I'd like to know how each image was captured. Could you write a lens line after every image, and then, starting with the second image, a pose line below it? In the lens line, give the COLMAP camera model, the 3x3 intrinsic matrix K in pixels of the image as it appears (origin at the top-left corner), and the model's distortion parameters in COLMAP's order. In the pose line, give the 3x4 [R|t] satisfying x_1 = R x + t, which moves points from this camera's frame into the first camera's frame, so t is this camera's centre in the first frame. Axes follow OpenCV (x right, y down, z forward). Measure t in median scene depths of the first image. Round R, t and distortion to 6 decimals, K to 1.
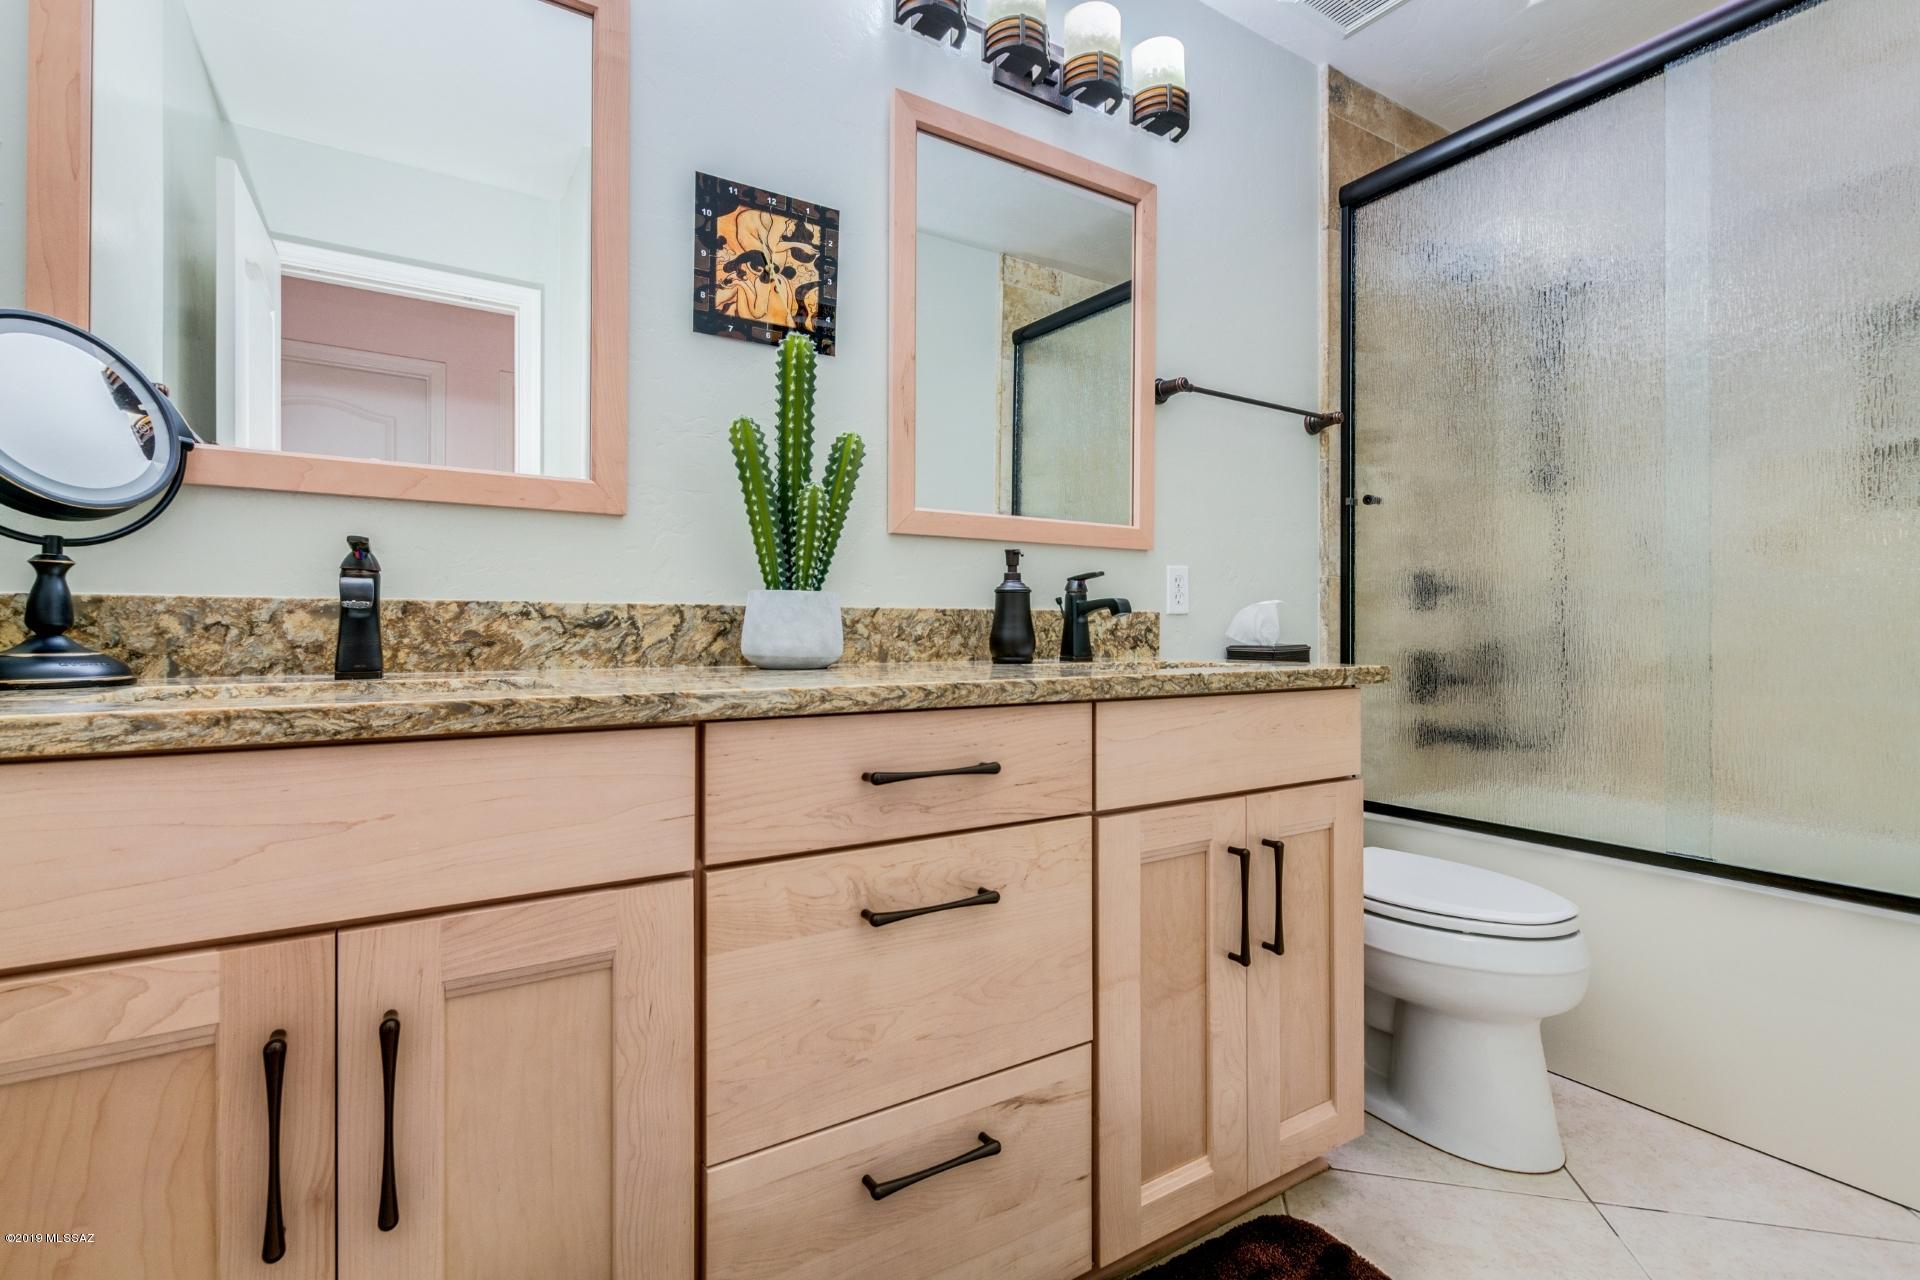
lens RADIAL K [[883.7, 0, 957.0], [0, 883.7, 636.4], [0, 0, 1]] dist [0.002932, -0.000487]
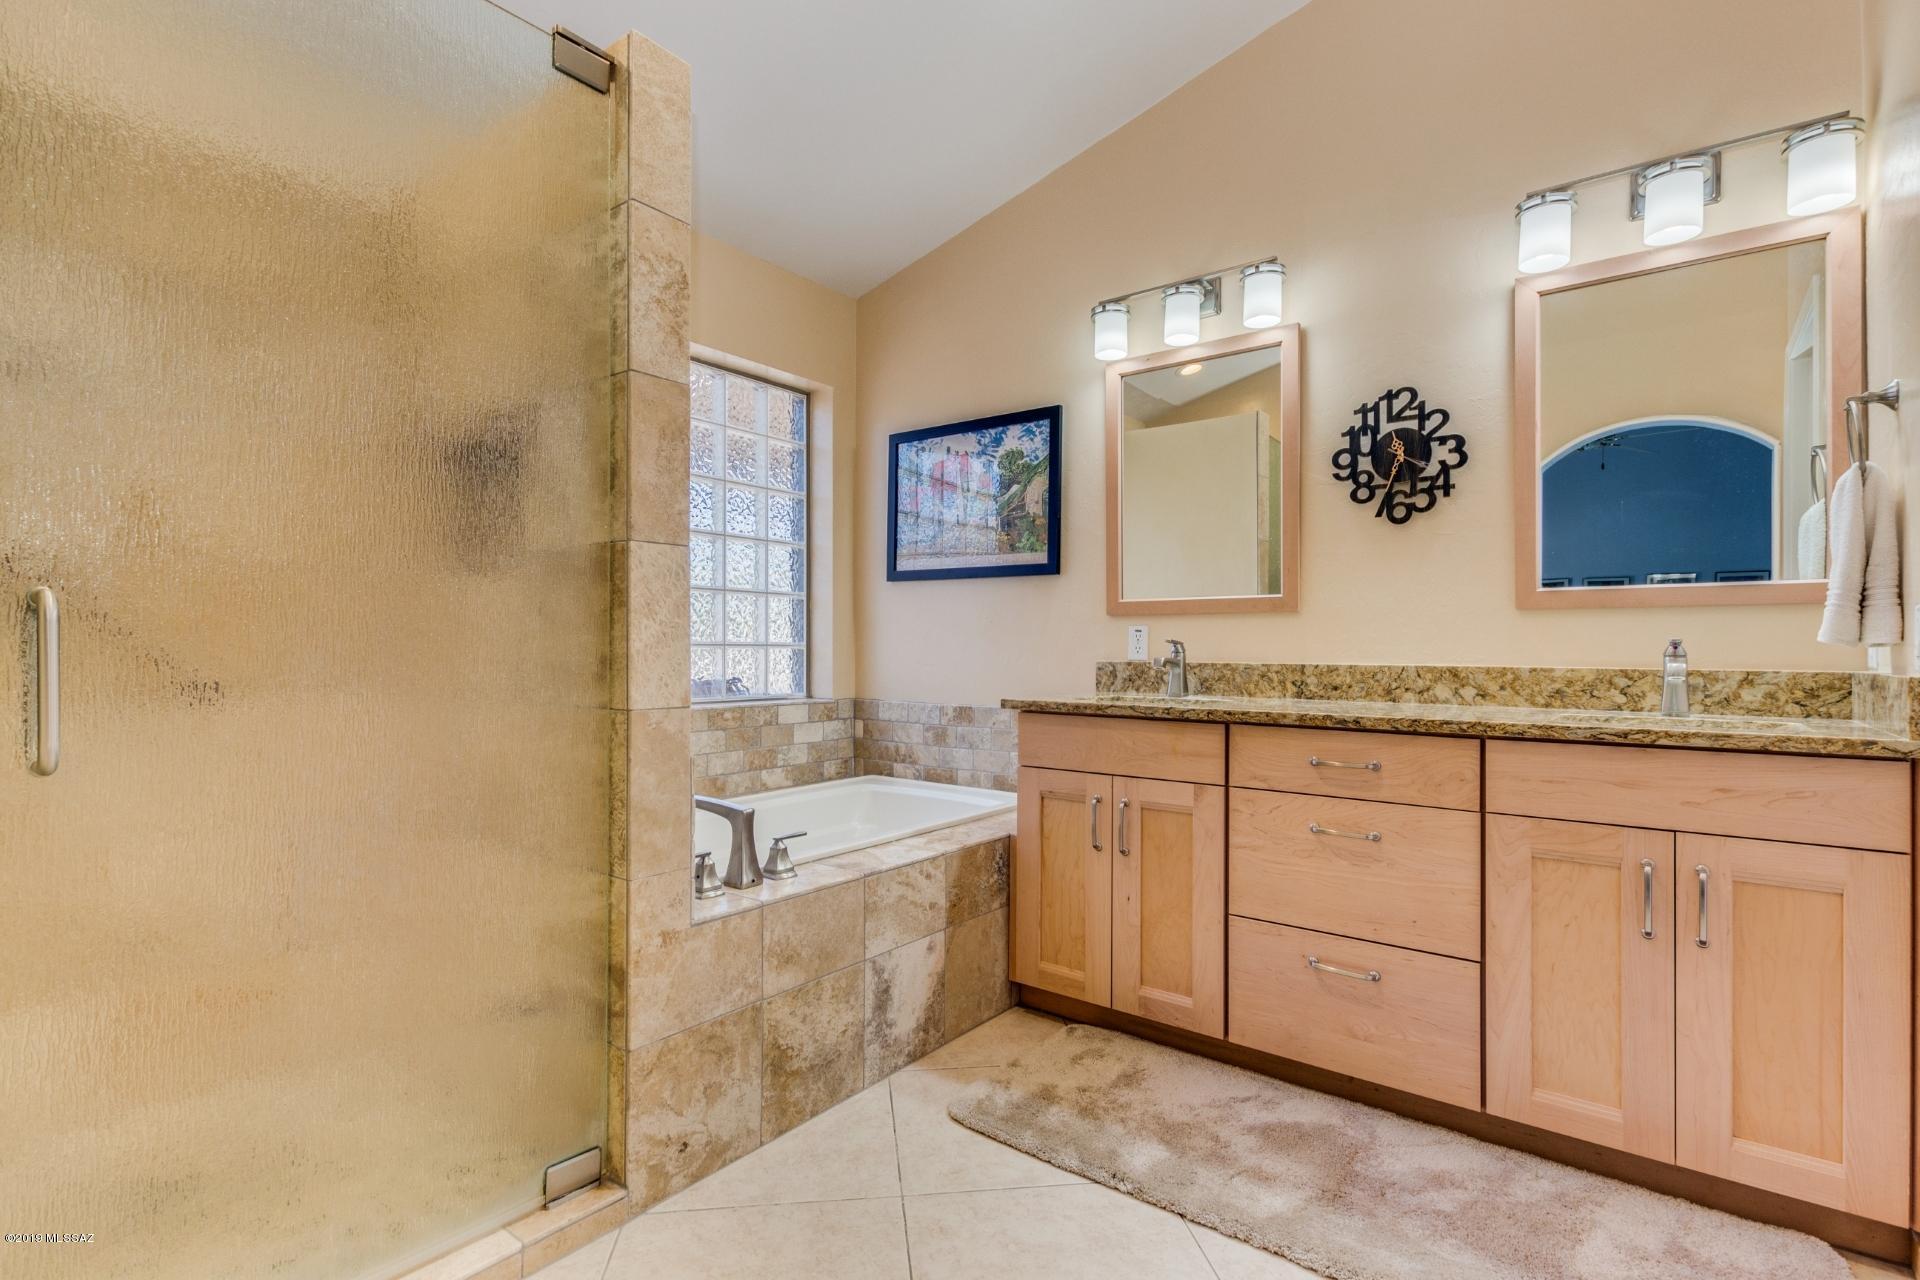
lens RADIAL K [[883.7, 0, 960.3], [0, 883.7, 640.6], [0, 0, 1]] dist [0.002932, -0.000487]
pose [[0.324795, 0.000532, -0.945784, 1.326594], [-0.001972, 0.999998, -0.000114, -0.093410], [0.945782, 0.001902, 0.324795, -0.343337]]
